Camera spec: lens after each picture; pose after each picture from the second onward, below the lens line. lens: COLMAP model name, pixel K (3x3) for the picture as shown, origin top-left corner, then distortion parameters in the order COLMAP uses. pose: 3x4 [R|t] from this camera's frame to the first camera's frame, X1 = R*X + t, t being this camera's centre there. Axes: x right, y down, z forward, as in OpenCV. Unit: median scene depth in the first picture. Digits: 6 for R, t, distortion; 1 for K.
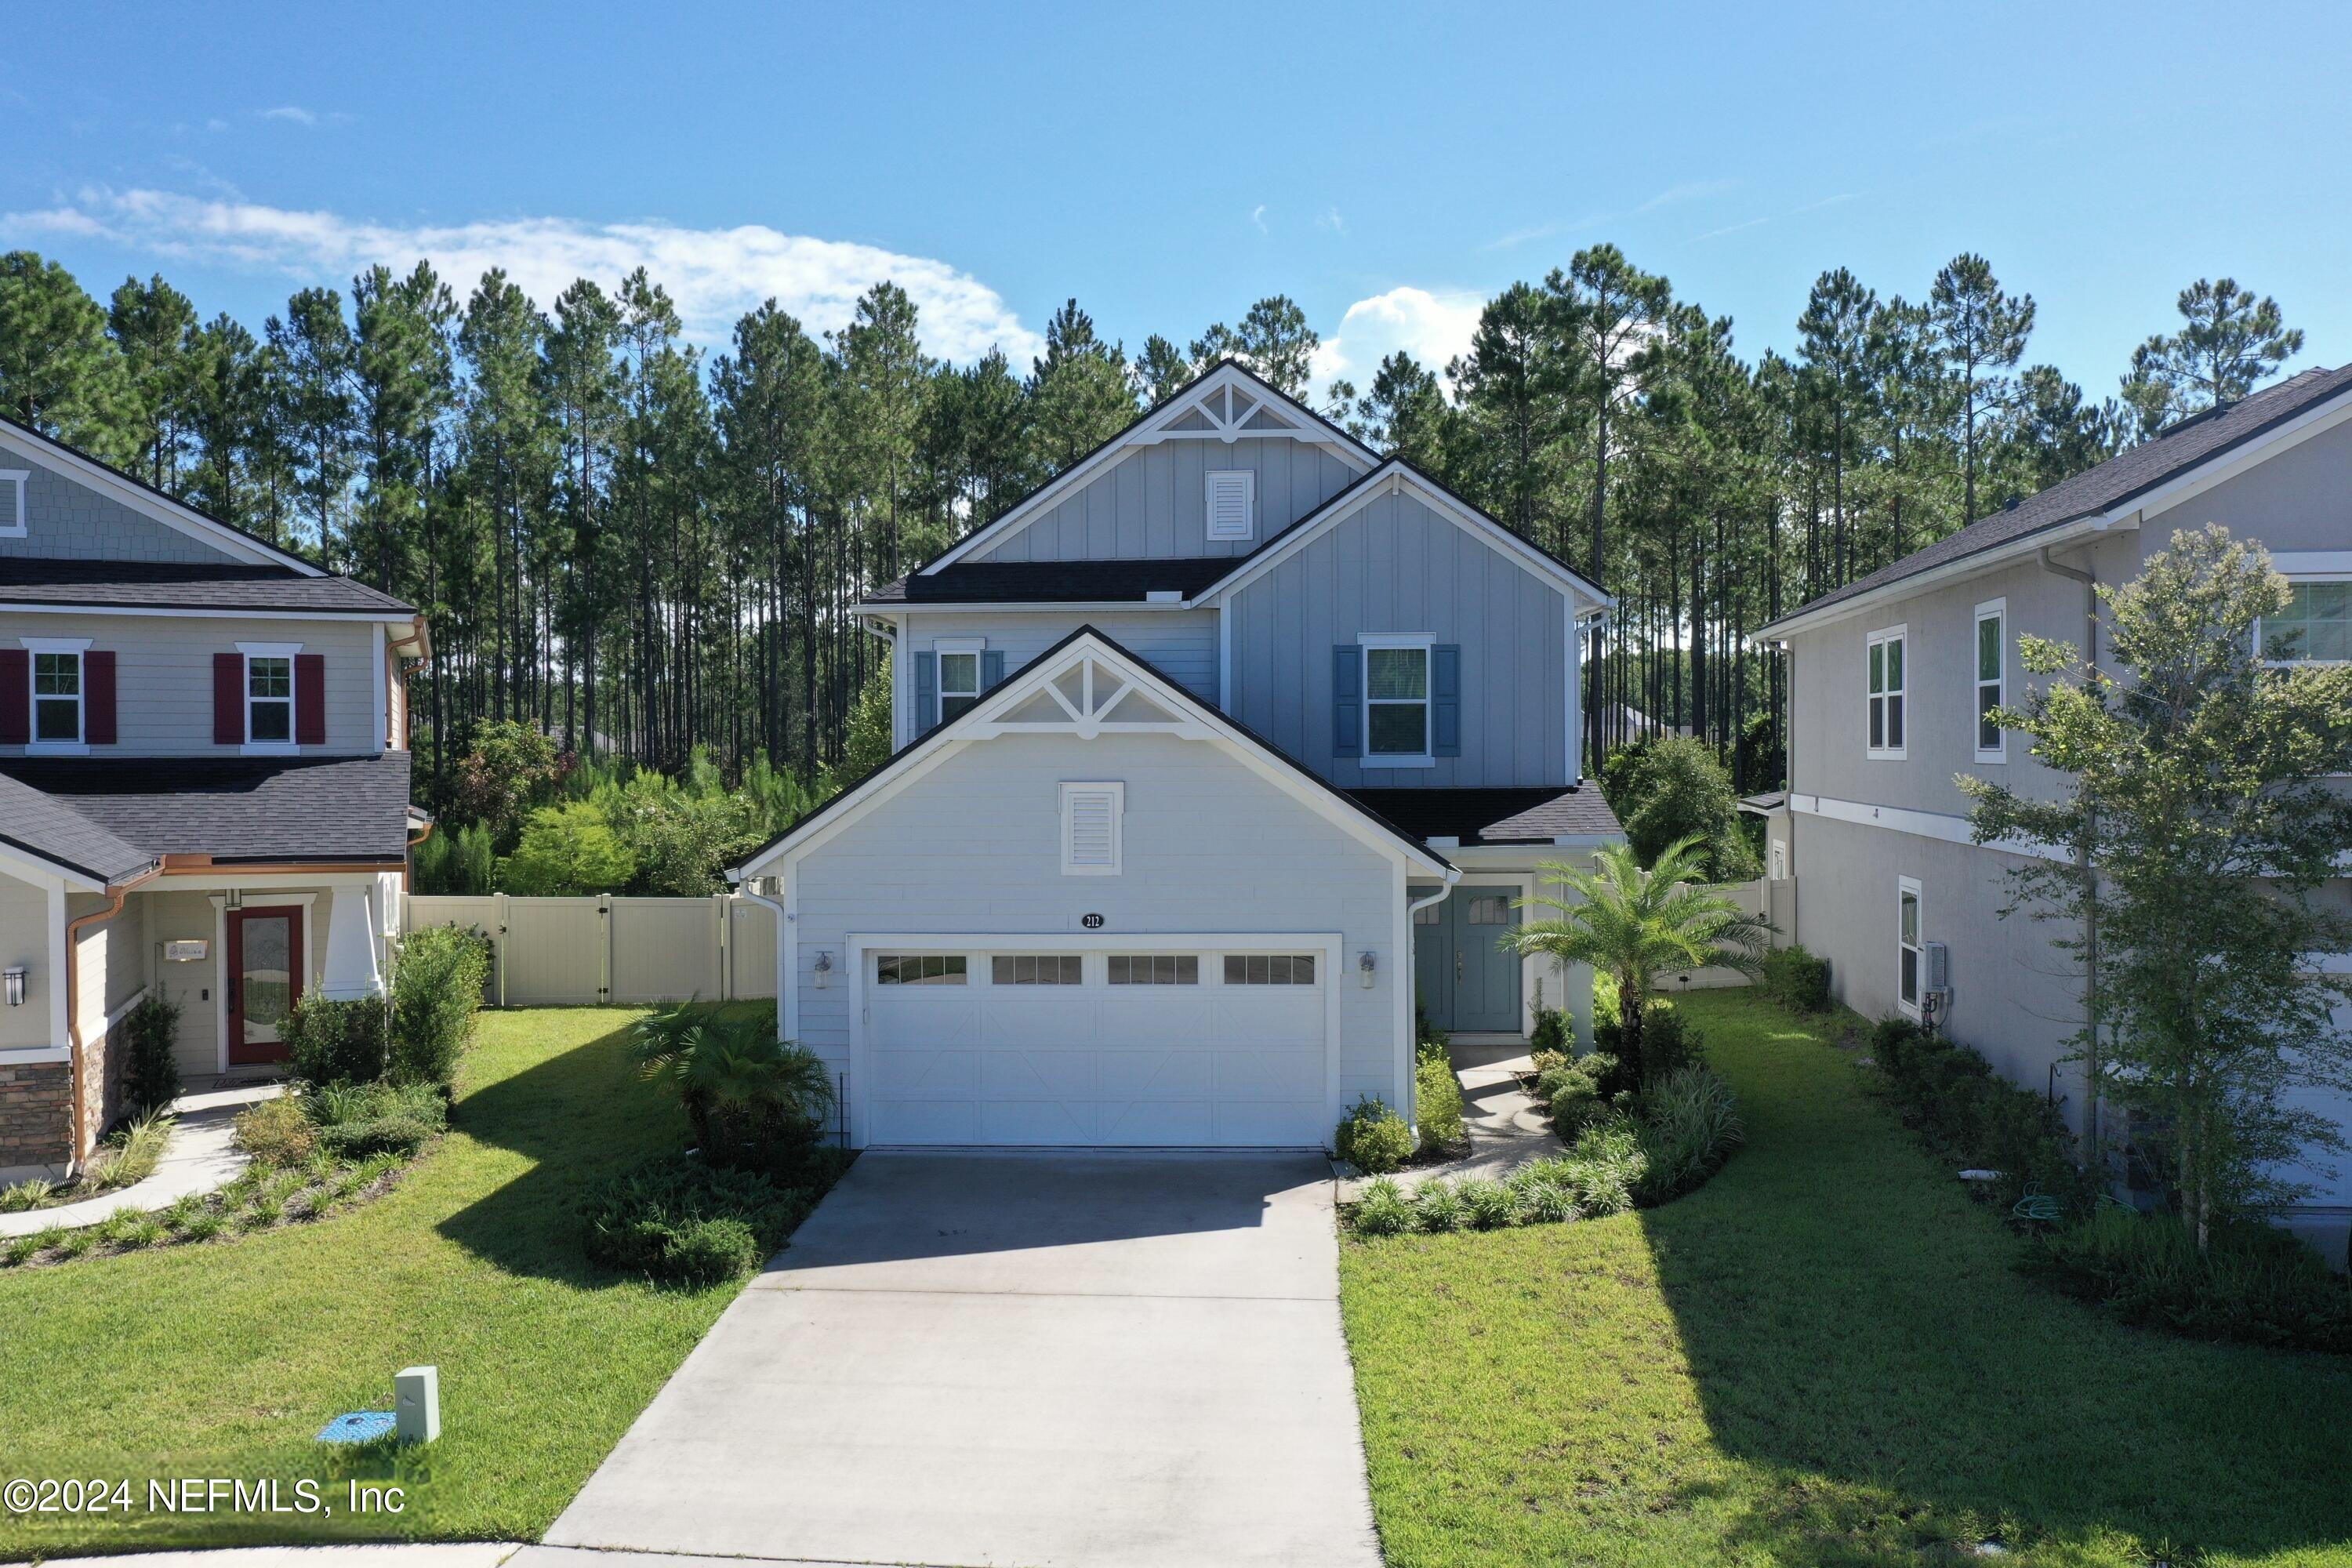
lens RADIAL K [[1876.5, 0, 1175.9], [0, 1876.5, 783.4], [0, 0, 1]] dist [0.005490, -0.005155]
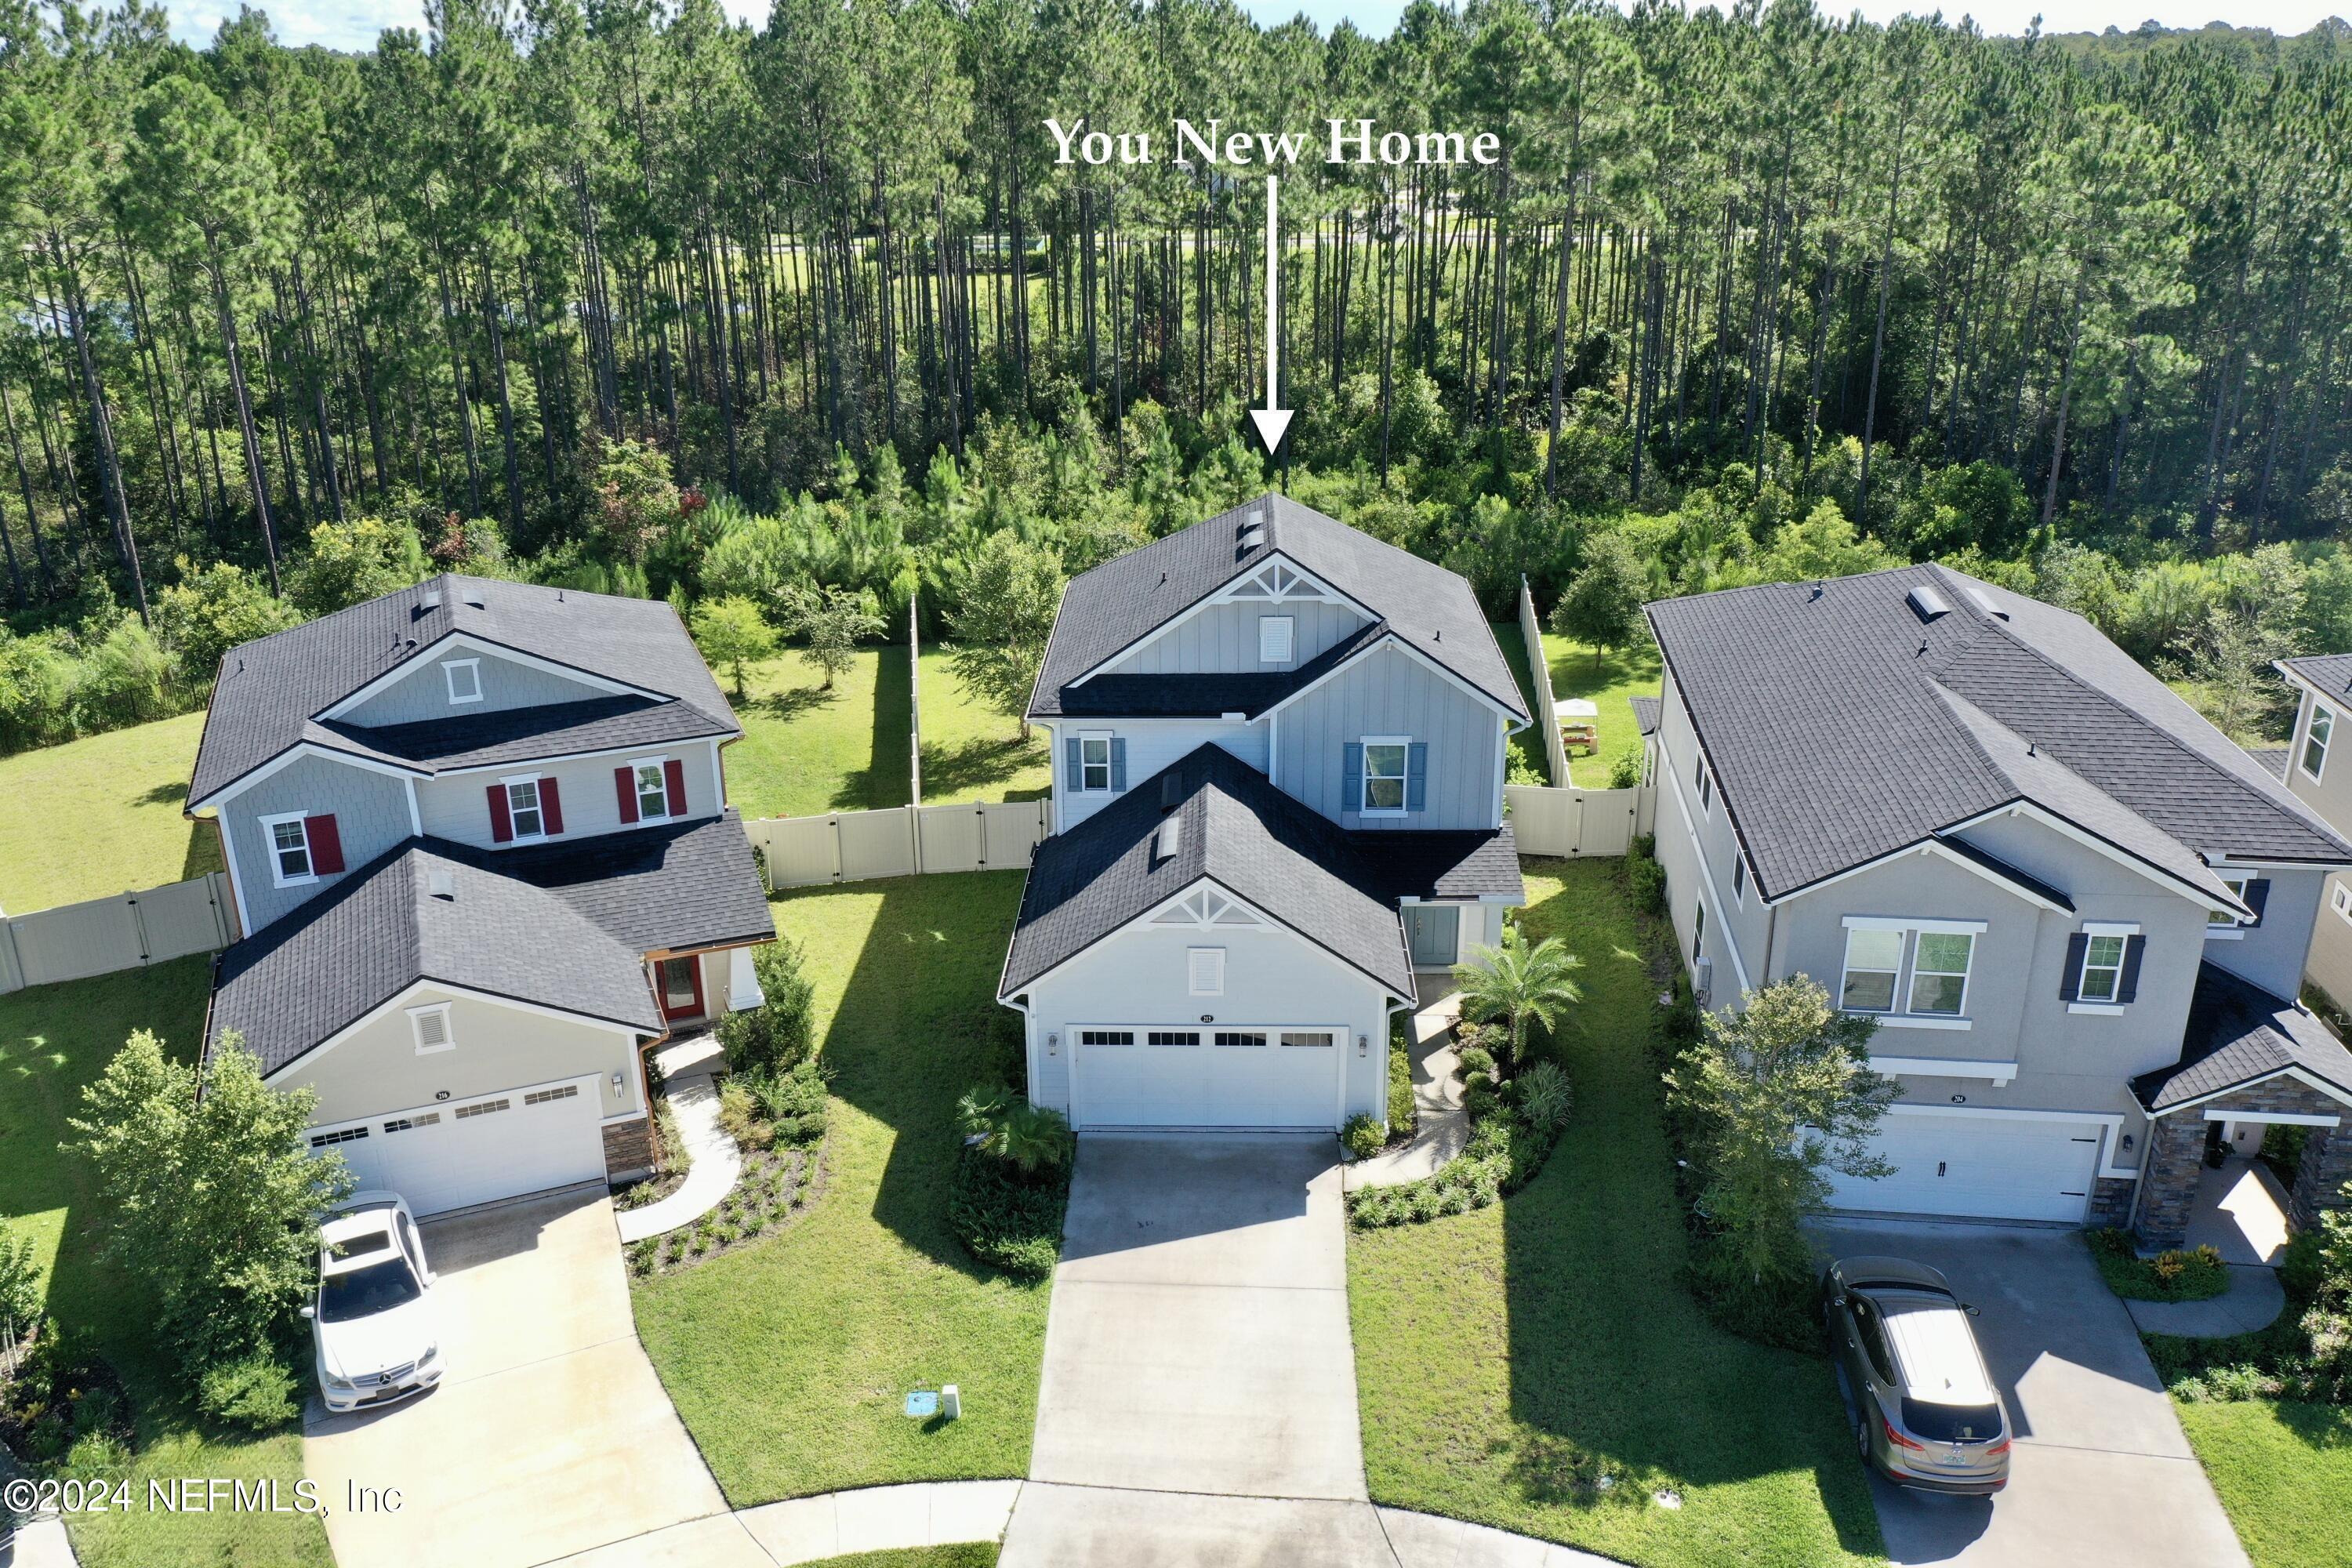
lens RADIAL K [[1900.5, 0, 1177.4], [0, 1900.5, 787.6], [0, 0, 1]] dist [-0.007878, -0.000151]
pose [[0.999842, -0.010129, 0.014630, -0.094973], [0.004266, 0.934658, 0.355523, -0.752982], [-0.017275, -0.355405, 0.934553, -0.574265]]
